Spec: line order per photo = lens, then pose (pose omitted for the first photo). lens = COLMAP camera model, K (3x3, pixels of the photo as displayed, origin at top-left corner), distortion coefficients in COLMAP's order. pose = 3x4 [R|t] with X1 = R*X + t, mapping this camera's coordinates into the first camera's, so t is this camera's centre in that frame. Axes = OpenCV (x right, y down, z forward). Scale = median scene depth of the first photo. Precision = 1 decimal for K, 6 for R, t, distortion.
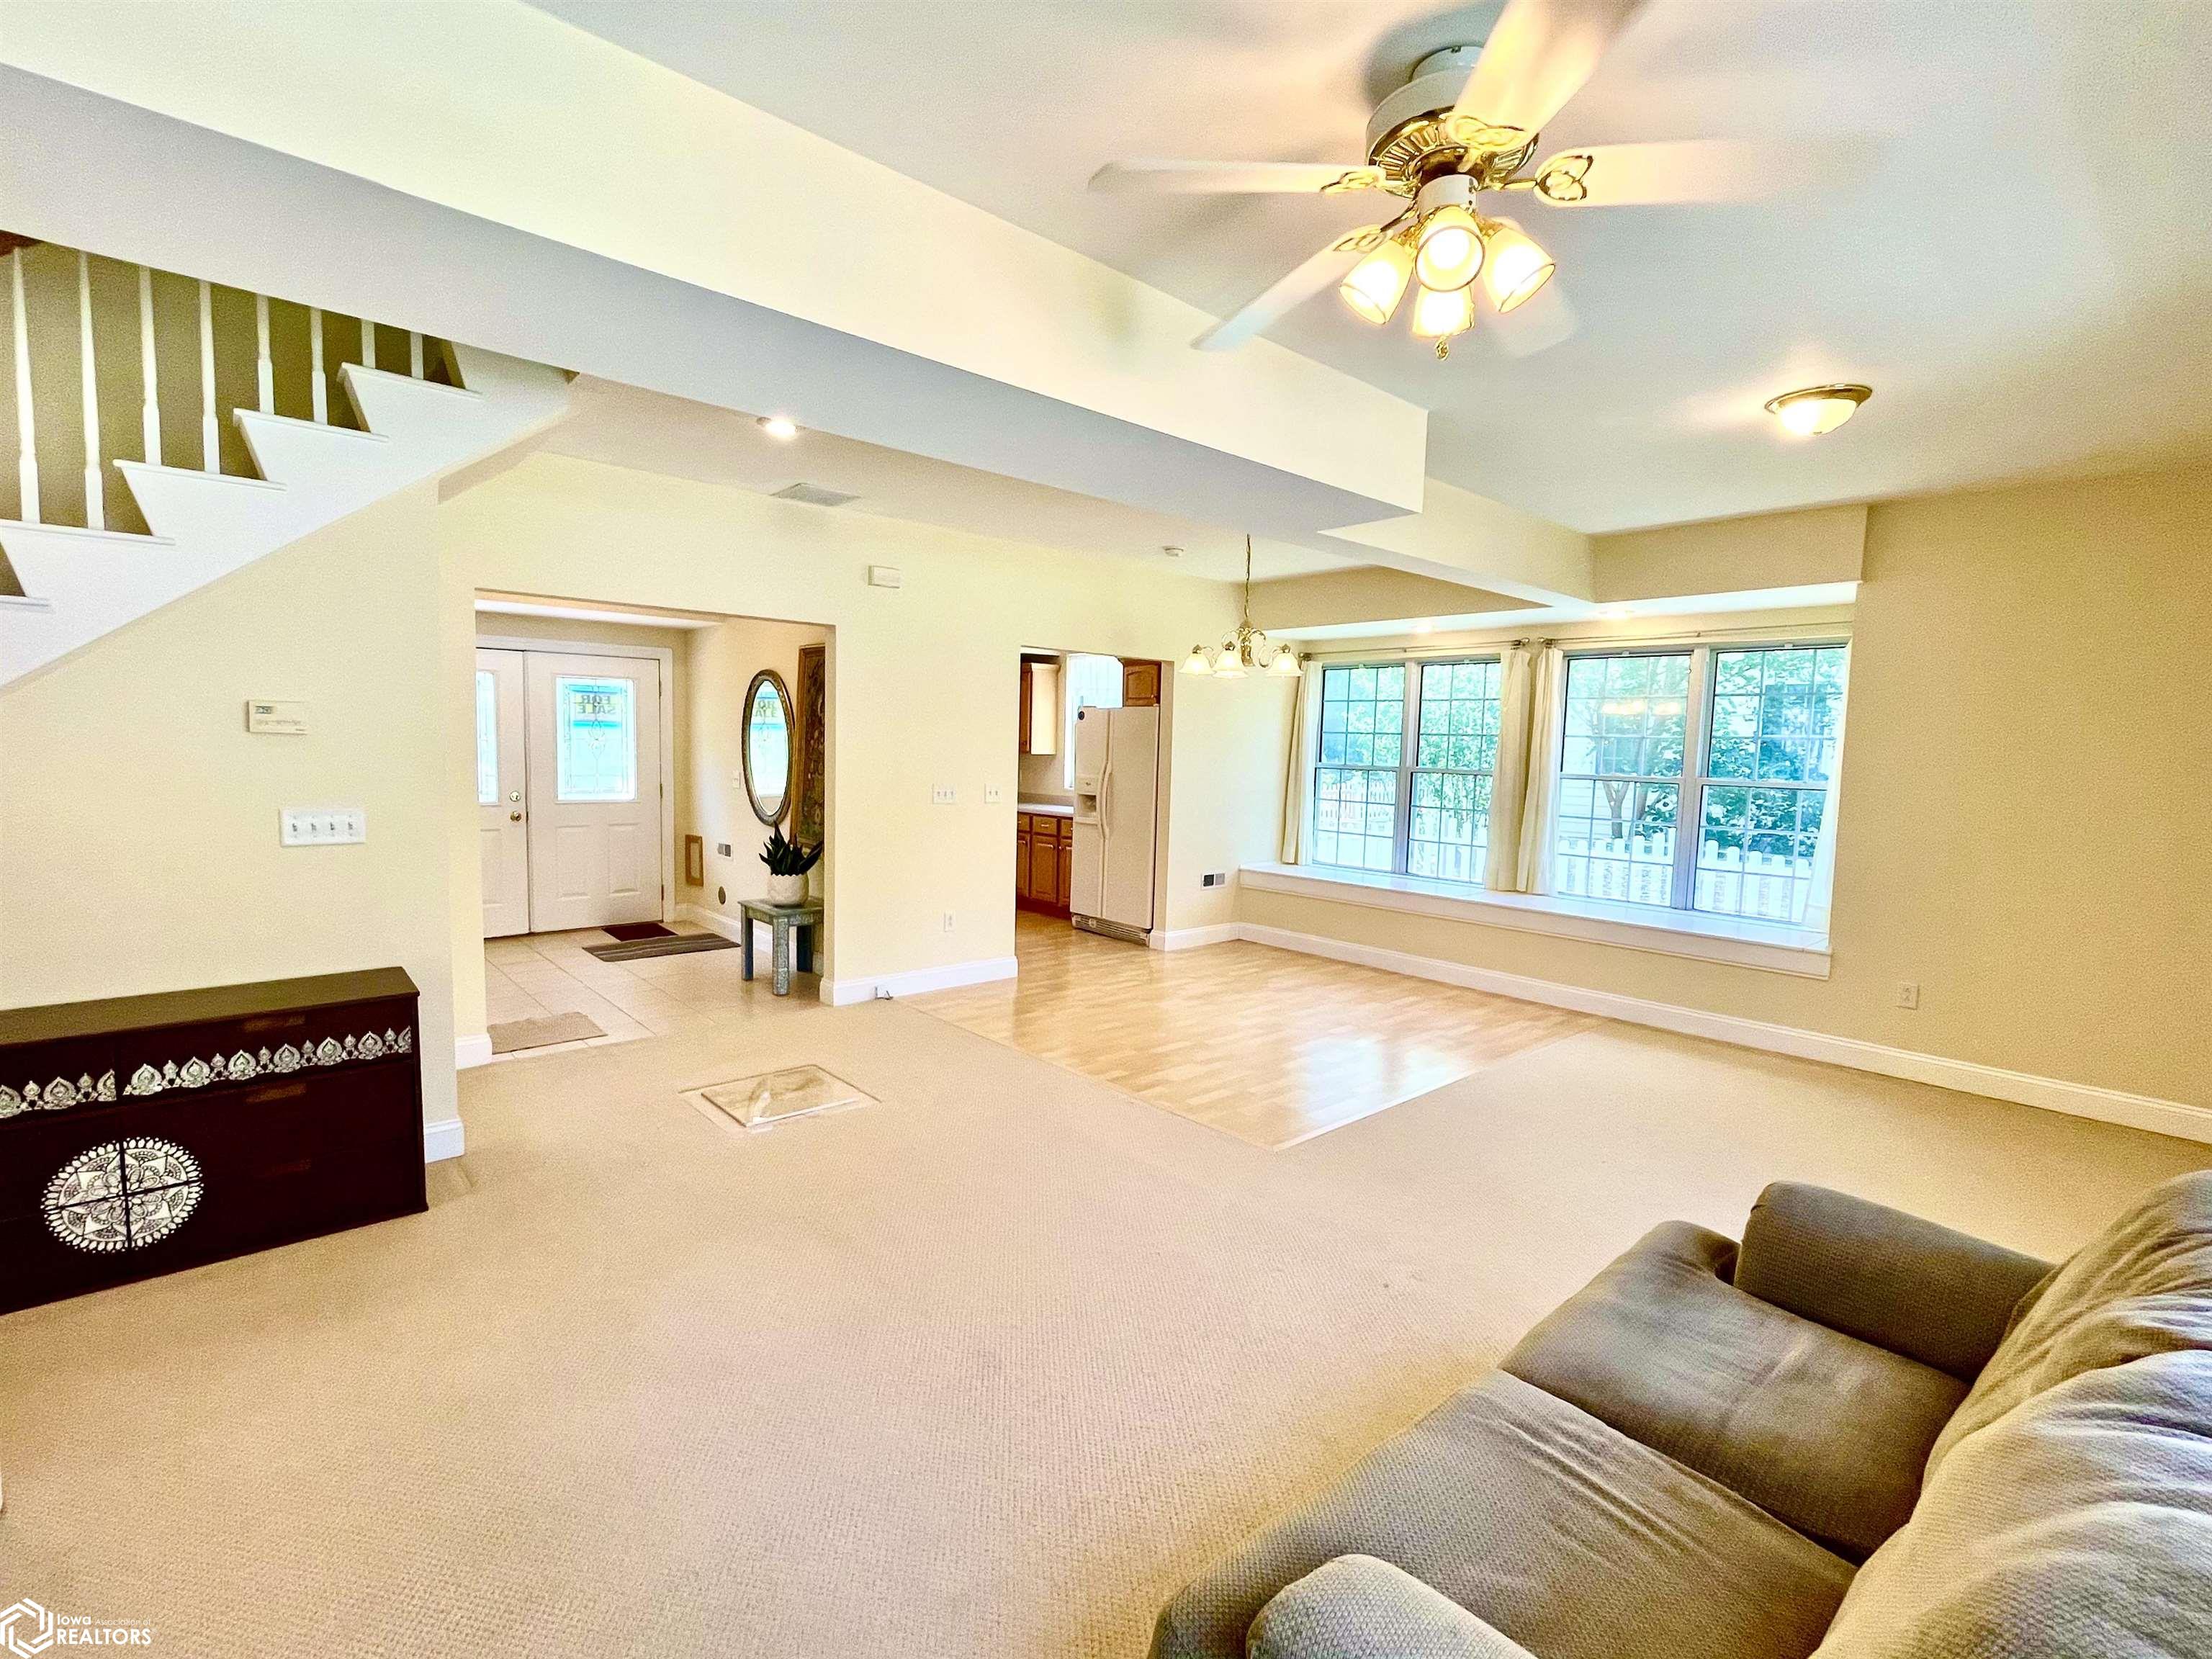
lens RADIAL K [[1004.4, 0, 1109.8], [0, 1004.4, 827.2], [0, 0, 1]] dist [0.001410, 0.000059]
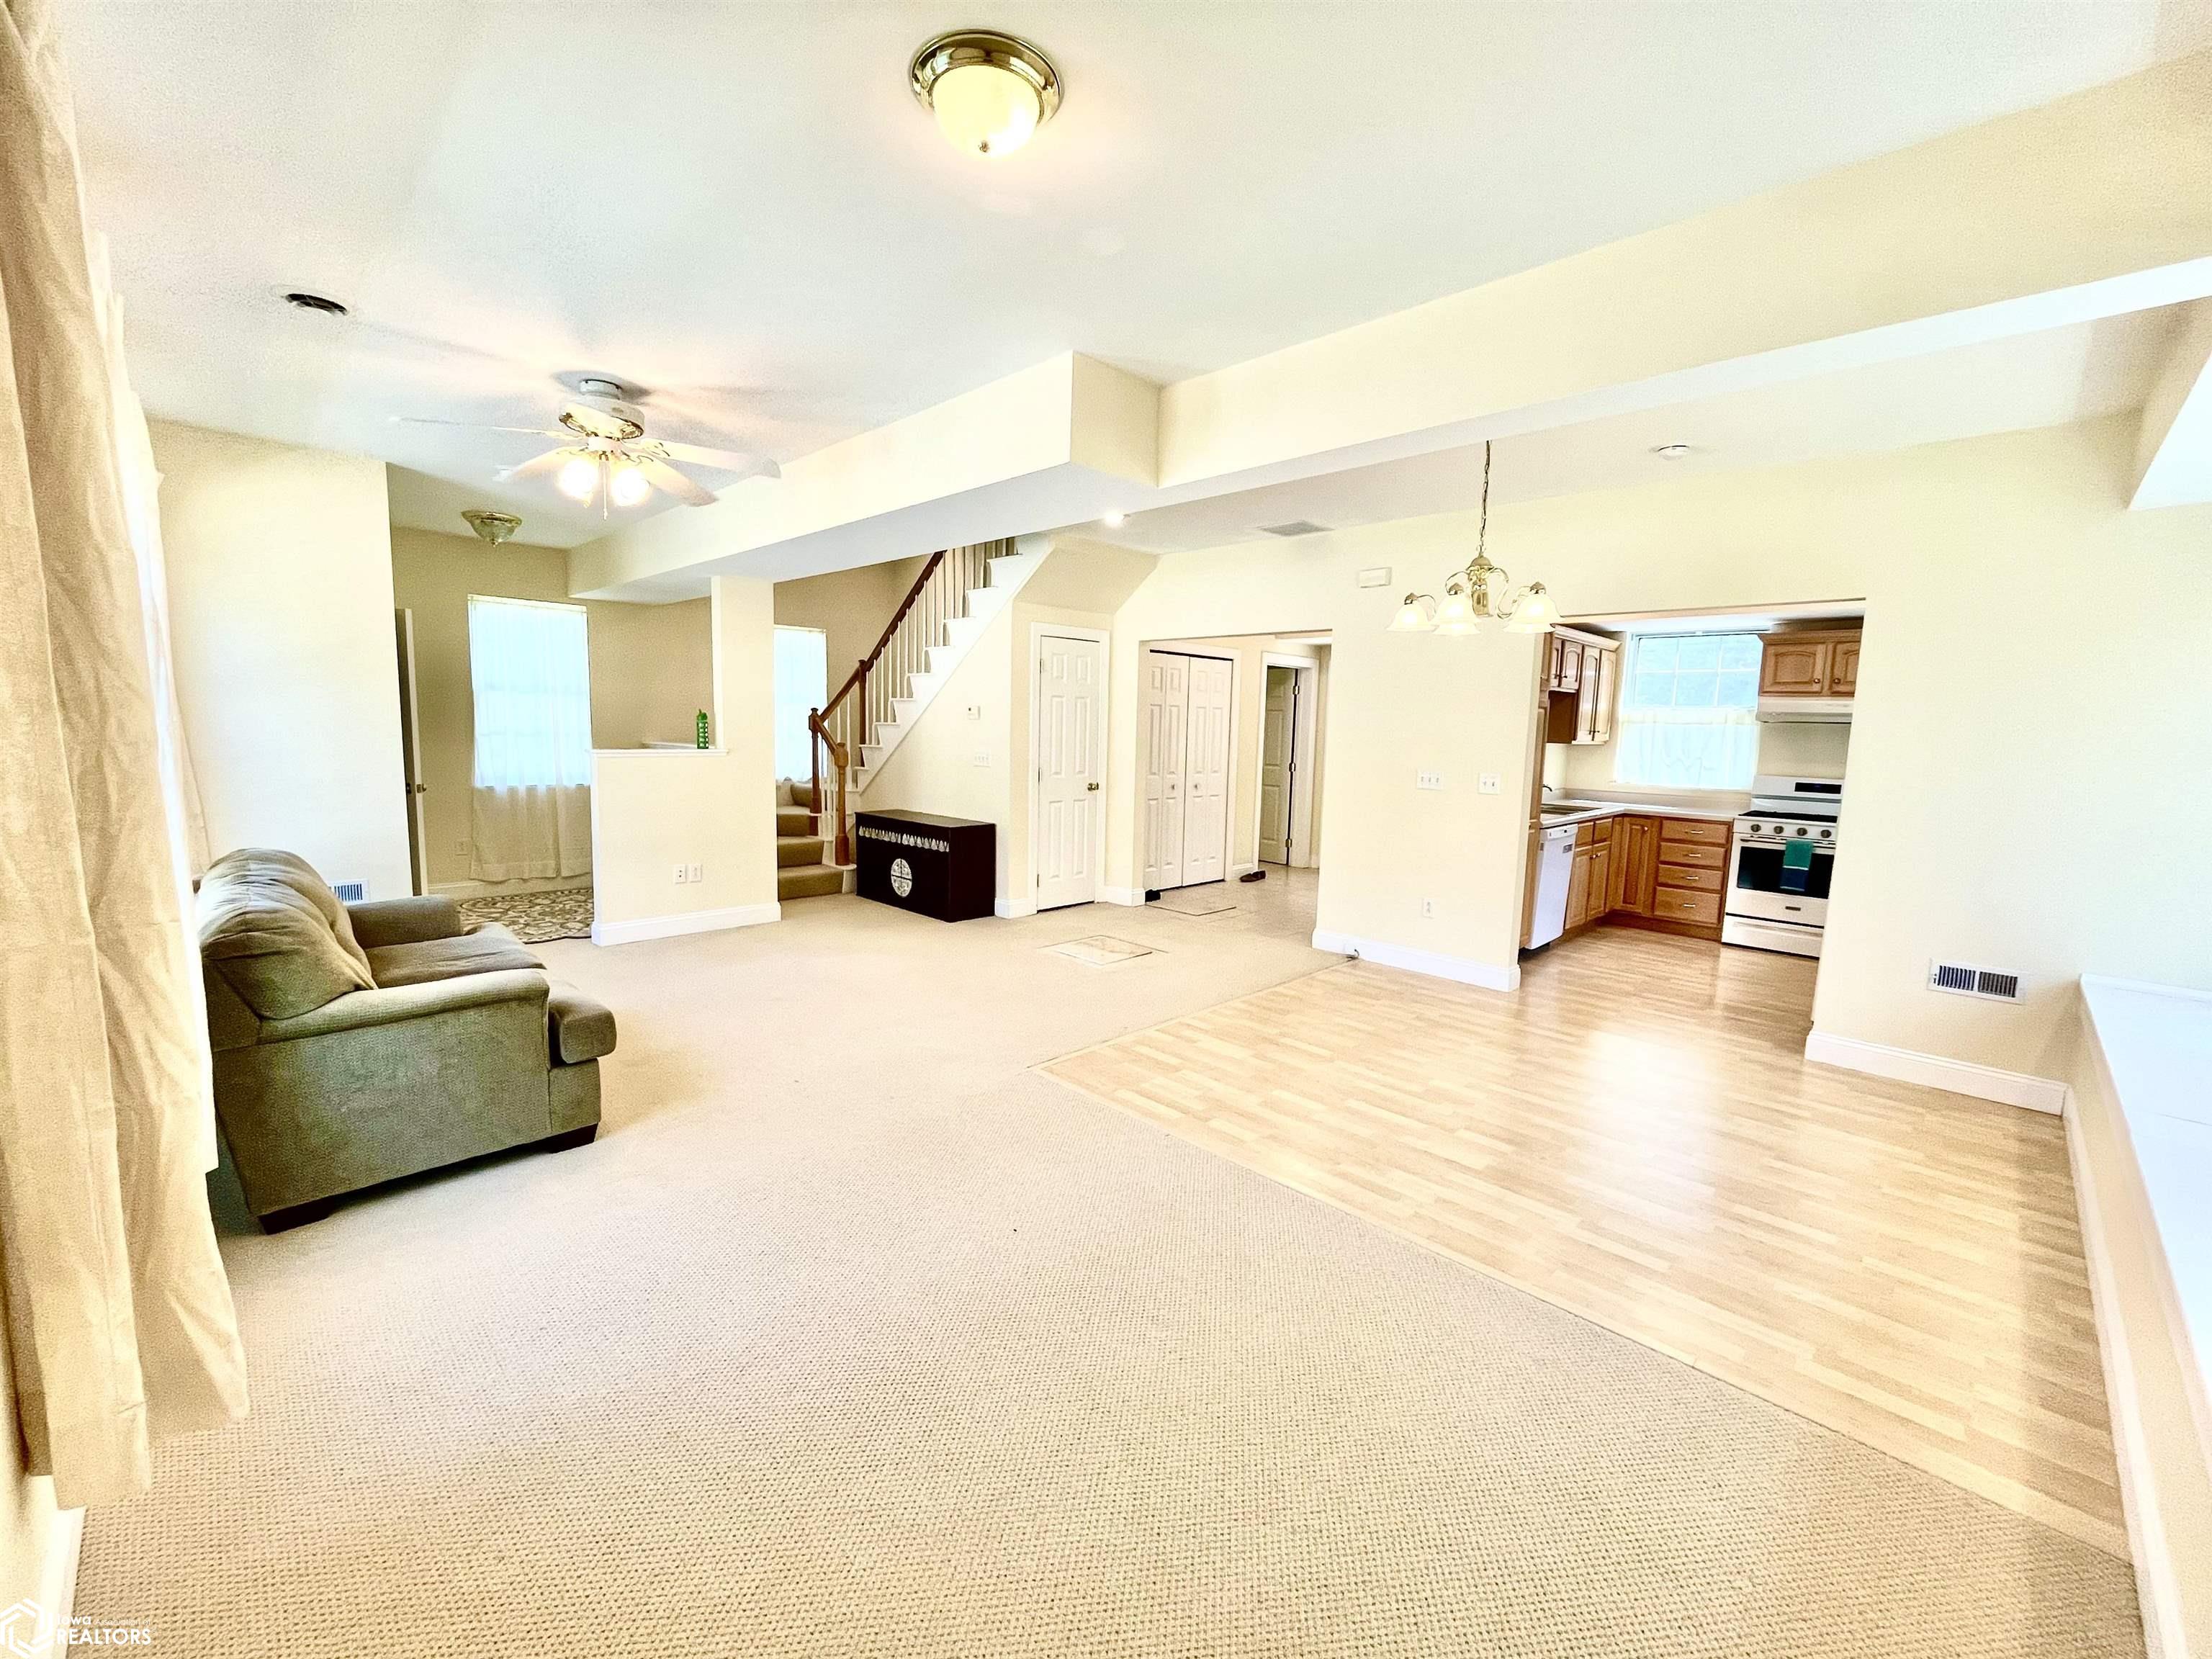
lens RADIAL K [[905.5, 0, 1106.0], [0, 905.5, 822.0], [0, 0, 1]] dist [-0.002165, -0.000026]
pose [[0.056850, 0.083573, -0.994879, 0.969135], [-0.110462, 0.990899, 0.076927, -0.034328], [0.992253, 0.105523, 0.065564, 0.829494]]
